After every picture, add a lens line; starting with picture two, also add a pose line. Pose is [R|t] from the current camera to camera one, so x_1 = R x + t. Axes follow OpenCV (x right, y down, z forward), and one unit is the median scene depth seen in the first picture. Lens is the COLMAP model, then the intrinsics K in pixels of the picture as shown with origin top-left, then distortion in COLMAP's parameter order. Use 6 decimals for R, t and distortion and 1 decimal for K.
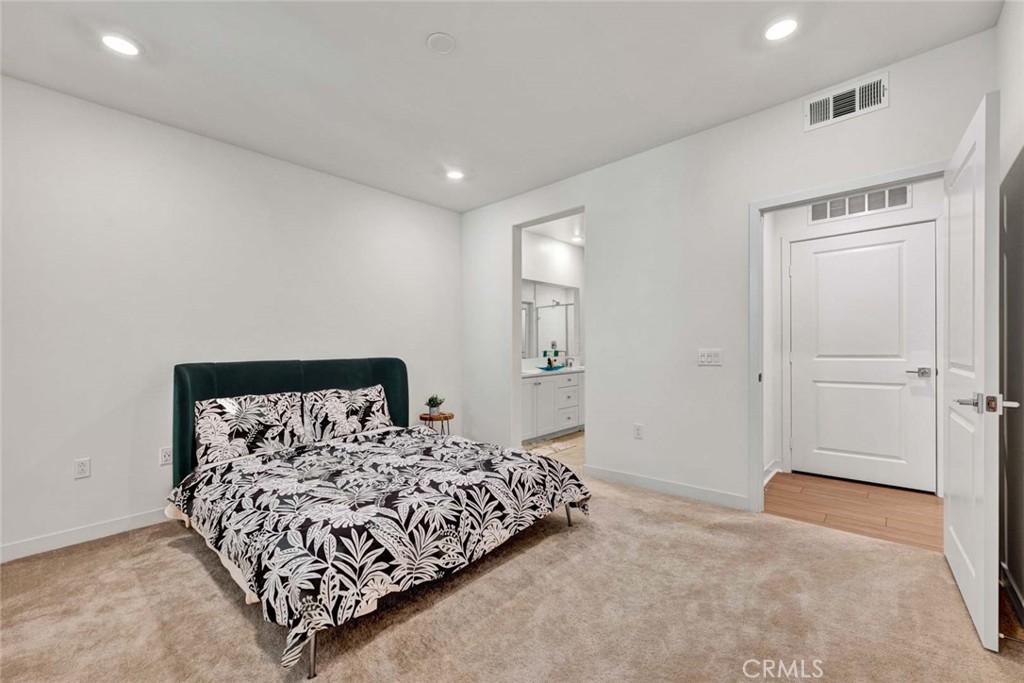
lens RADIAL K [[410.8, 0, 513.4], [0, 410.8, 345.2], [0, 0, 1]] dist [-0.013962, -0.000105]
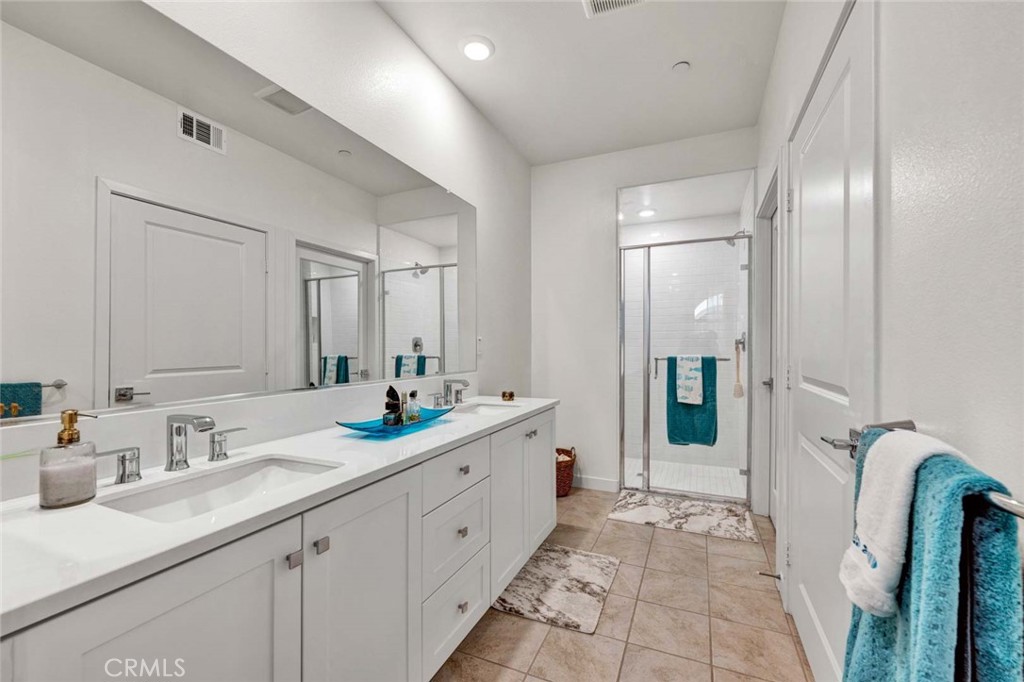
lens RADIAL K [[410.8, 0, 516.1], [0, 410.8, 350.0], [0, 0, 1]] dist [-0.013962, -0.000105]
pose [[0.949676, -0.007466, 0.313144, 0.077341], [0.004720, 0.999943, 0.009526, 0.001619], [-0.313198, -0.007569, 0.949658, 0.671340]]
